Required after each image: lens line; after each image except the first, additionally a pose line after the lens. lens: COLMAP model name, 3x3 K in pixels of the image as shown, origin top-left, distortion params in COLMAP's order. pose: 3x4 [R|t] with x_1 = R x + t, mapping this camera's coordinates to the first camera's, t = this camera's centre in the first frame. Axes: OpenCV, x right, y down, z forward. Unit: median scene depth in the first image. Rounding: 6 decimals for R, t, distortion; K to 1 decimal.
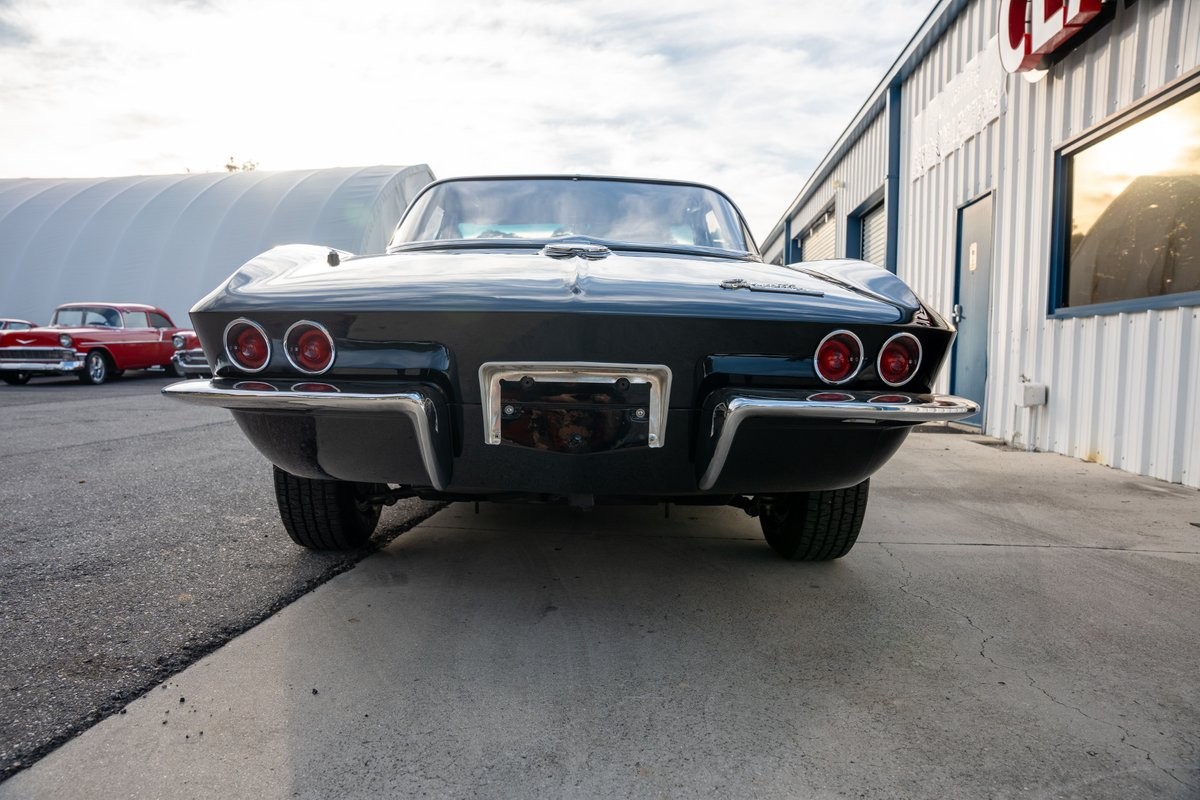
lens RADIAL K [[821.3, 0, 584.2], [0, 821.3, 399.3], [0, 0, 1]] dist [-0.171466, 0.119646]
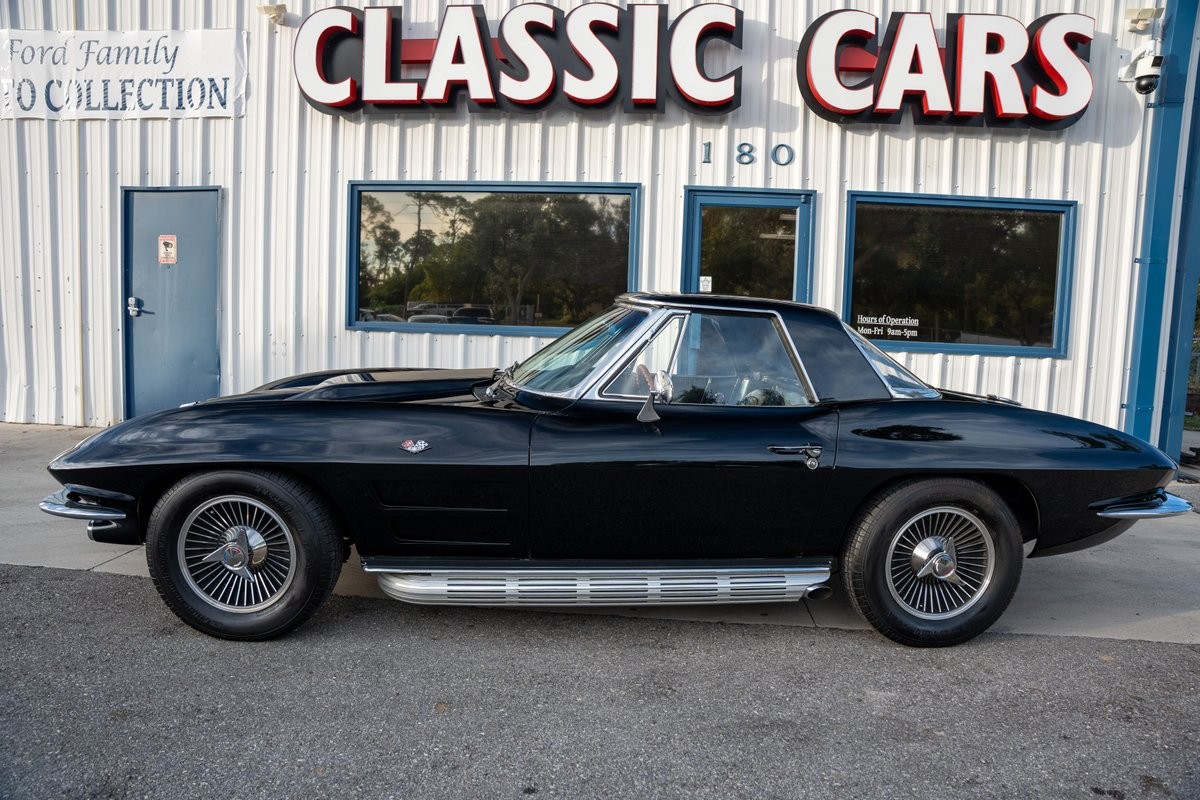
lens RADIAL K [[821.3, 0, 597.6], [0, 821.3, 397.7], [0, 0, 1]] dist [-0.171466, 0.119646]
pose [[-0.024183, -0.118877, 0.992614, -0.721283], [0.018084, 0.992690, 0.119327, -0.163688], [-0.999544, 0.020837, -0.021856, 0.781324]]
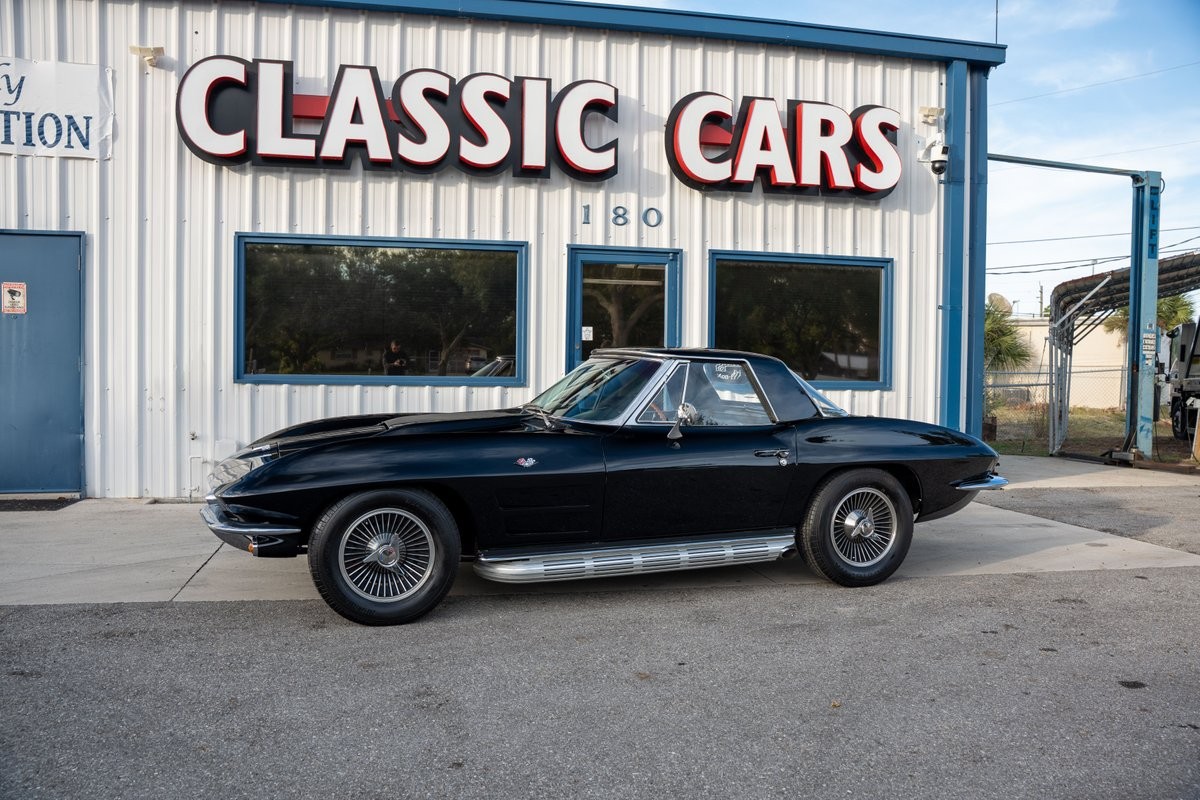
lens RADIAL K [[970.7, 0, 601.6], [0, 970.7, 397.5], [0, 0, 1]] dist [-0.121431, 0.138299]
pose [[-0.317436, -0.052078, 0.946849, -1.047701], [0.029952, 0.997442, 0.064902, -0.184033], [-0.947807, 0.048962, -0.315064, 1.107464]]
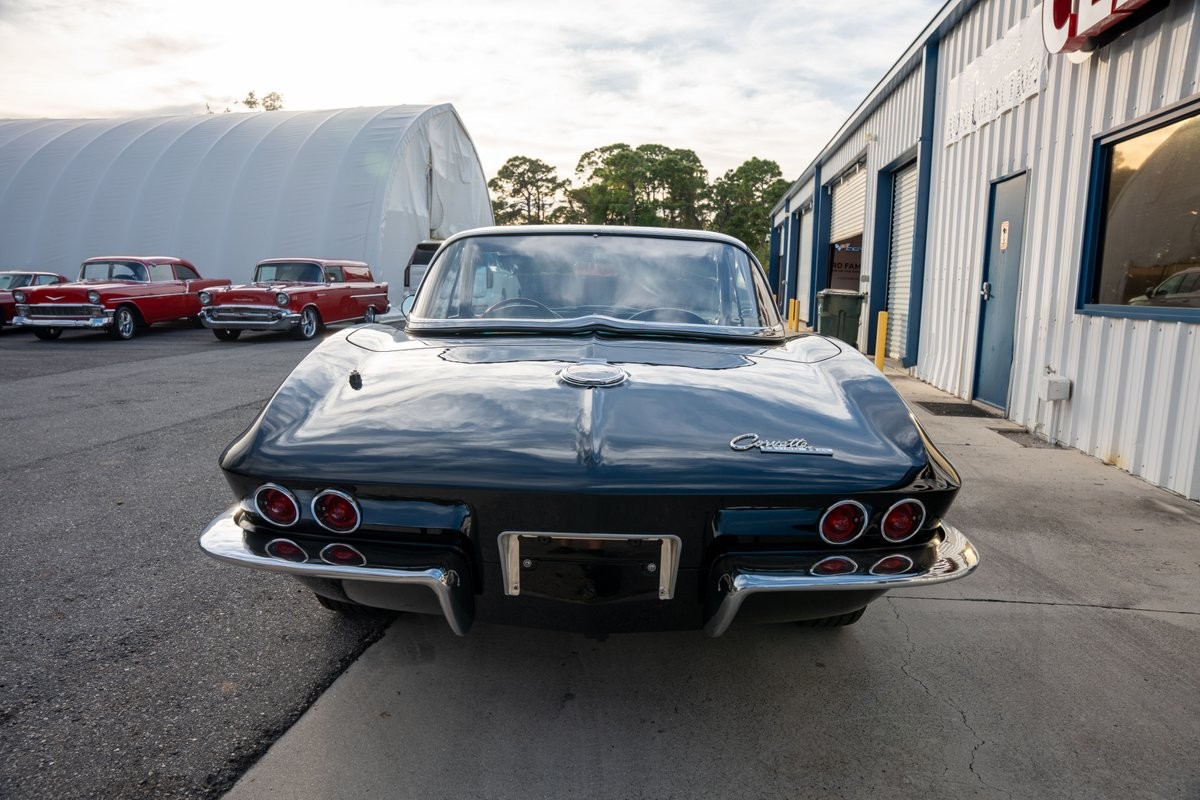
lens RADIAL K [[821.3, 0, 589.8], [0, 821.3, 407.3], [0, 0, 1]] dist [-0.171466, 0.119646]
pose [[0.999682, 0.005348, -0.024657, 0.004283], [-0.003003, 0.995553, 0.094156, -0.089007], [0.025051, -0.094052, 0.995252, -0.006895]]
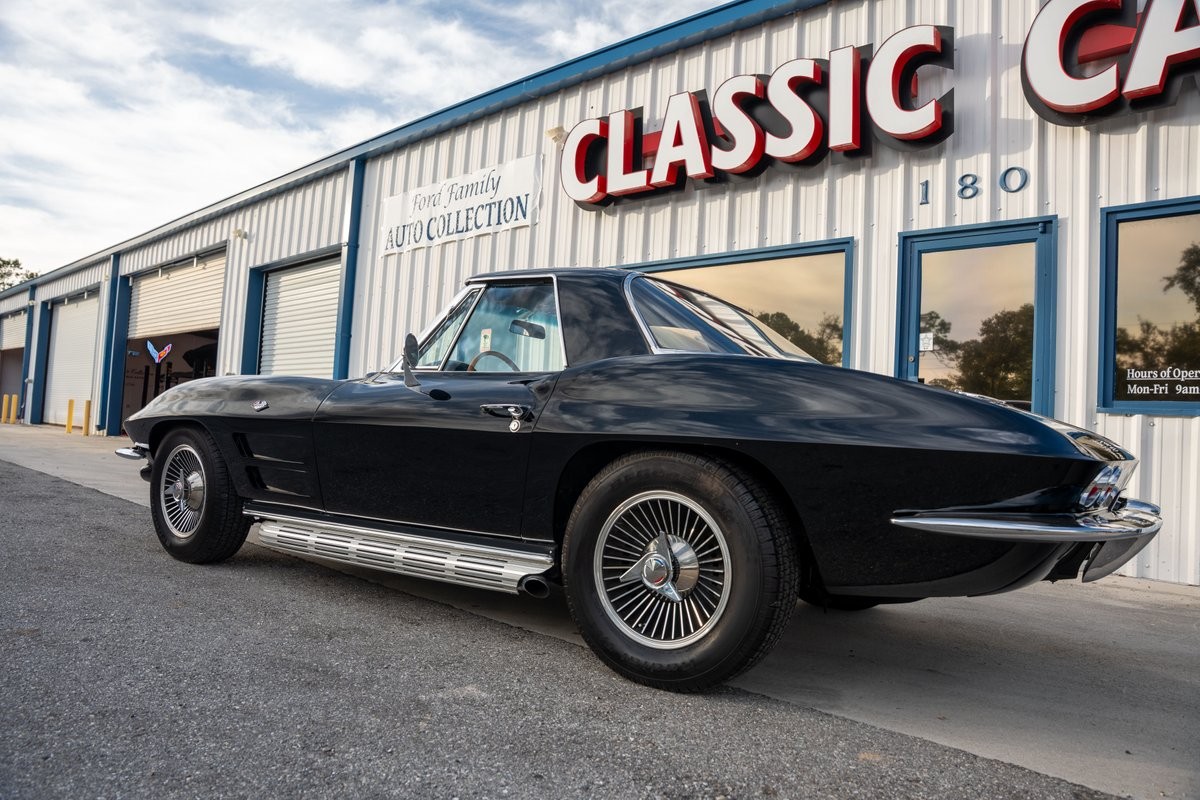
lens RADIAL K [[821.3, 0, 593.3], [0, 821.3, 404.4], [0, 0, 1]] dist [-0.171466, 0.119646]
pose [[0.588796, 0.046774, 0.806927, -0.545966], [-0.002822, 0.998437, -0.055816, -0.032833], [-0.808277, 0.030587, 0.588008, 0.286709]]
